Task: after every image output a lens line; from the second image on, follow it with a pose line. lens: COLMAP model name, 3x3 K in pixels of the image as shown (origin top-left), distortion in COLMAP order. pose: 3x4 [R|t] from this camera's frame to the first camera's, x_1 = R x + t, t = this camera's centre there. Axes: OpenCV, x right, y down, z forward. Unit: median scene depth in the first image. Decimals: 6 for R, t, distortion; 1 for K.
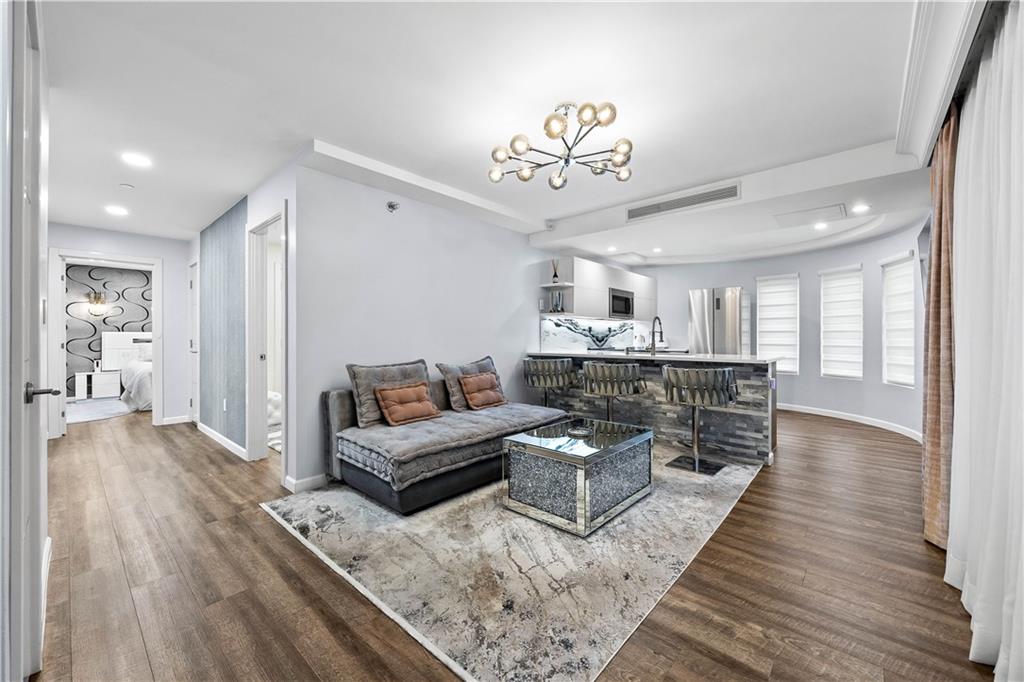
lens RADIAL K [[391.6, 0, 510.6], [0, 391.6, 334.9], [0, 0, 1]] dist [0.000330, -0.000021]
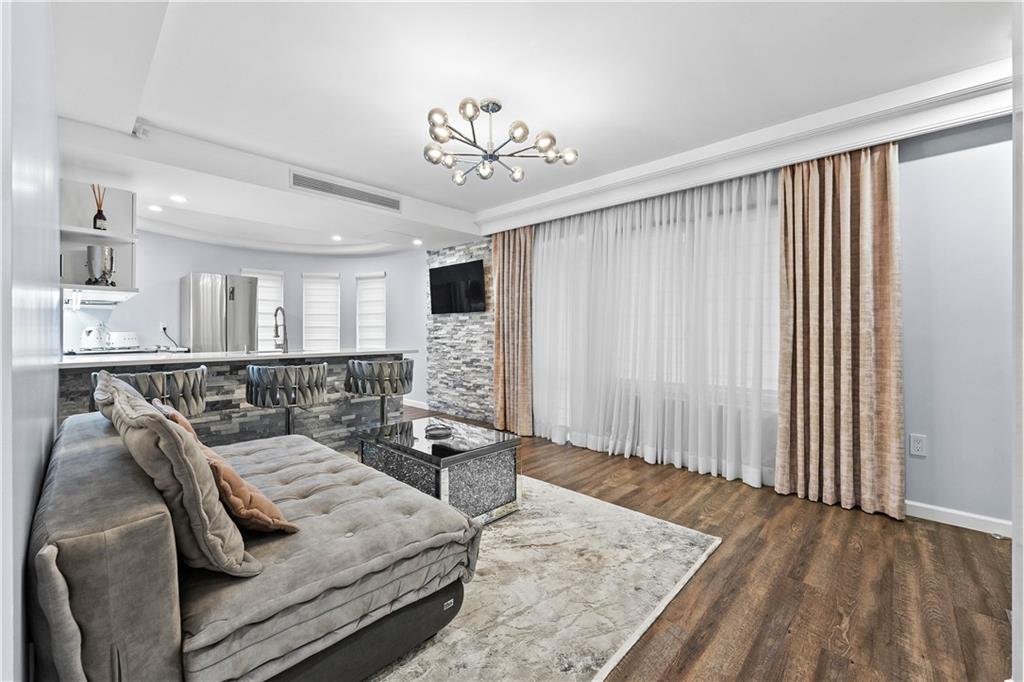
lens RADIAL K [[411.8, 0, 512.2], [0, 411.8, 331.6], [0, 0, 1]] dist [-0.003875, -0.000303]
pose [[0.040843, 0.001494, 0.999164, -0.422967], [-0.002688, 0.999995, -0.001385, 0.005110], [-0.999162, -0.002629, 0.040847, 0.415511]]
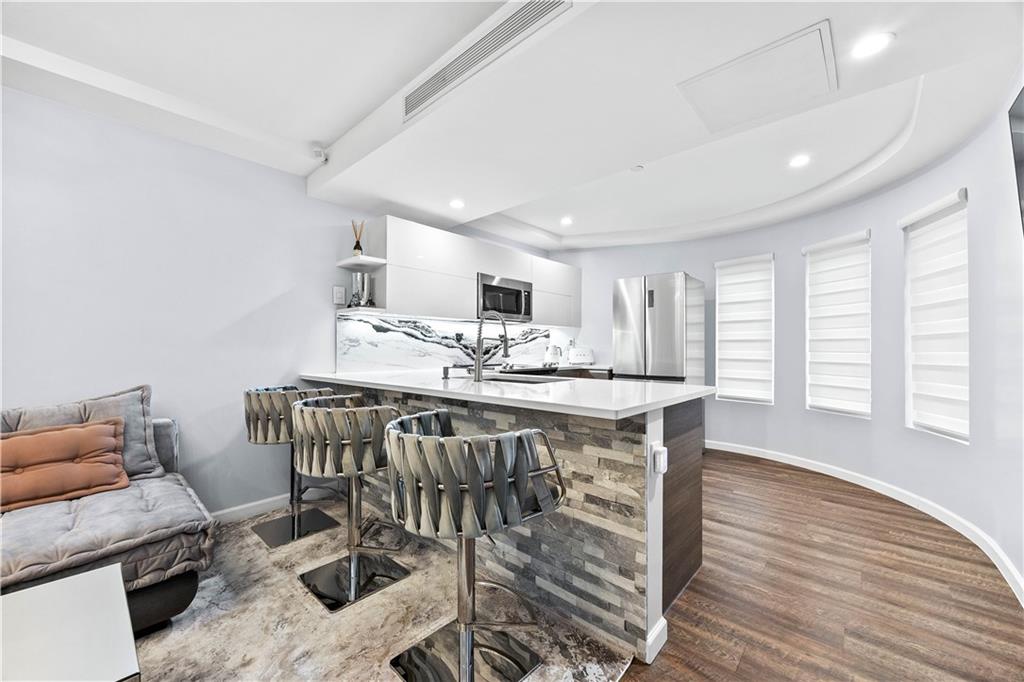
lens RADIAL K [[391.6, 0, 507.2], [0, 391.6, 342.9], [0, 0, 1]] dist [0.000330, -0.000021]
pose [[0.999924, 0.001136, -0.012288, 0.354393], [-0.001231, 0.999969, -0.007744, 0.001421], [0.012279, 0.007758, 0.999895, 0.400425]]
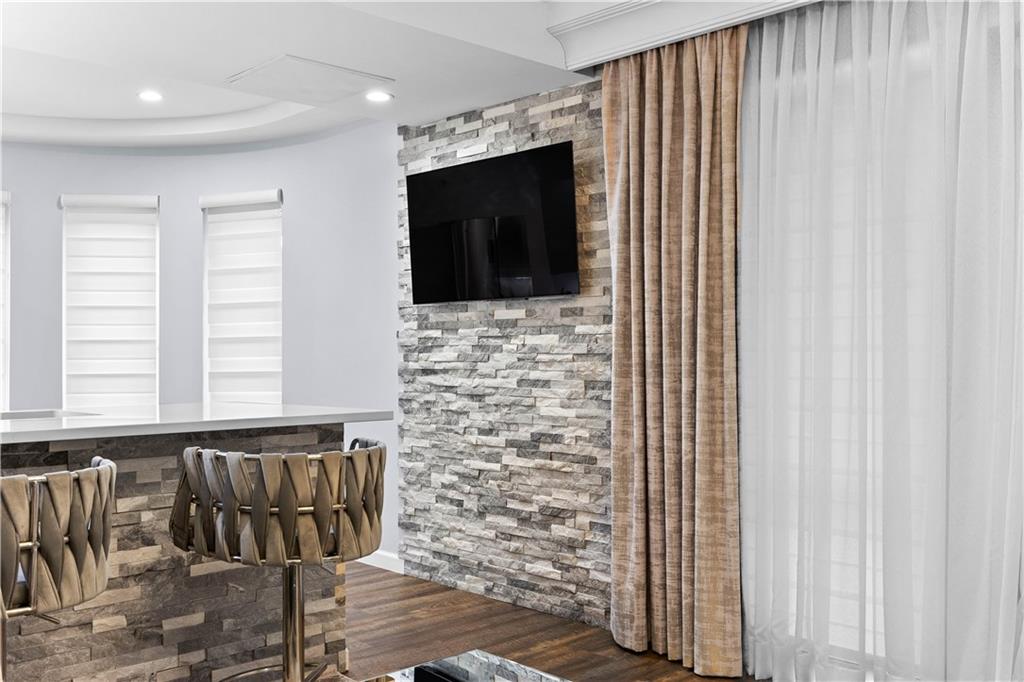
lens RADIAL K [[968.9, 0, 510.4], [0, 968.9, 343.8], [0, 0, 1]] dist [-0.011040, 0.000000]
pose [[0.091787, 0.007556, 0.995750, -0.223835], [-0.000355, 0.999971, -0.007555, 0.001683], [-0.995779, 0.000340, 0.091787, 0.505300]]
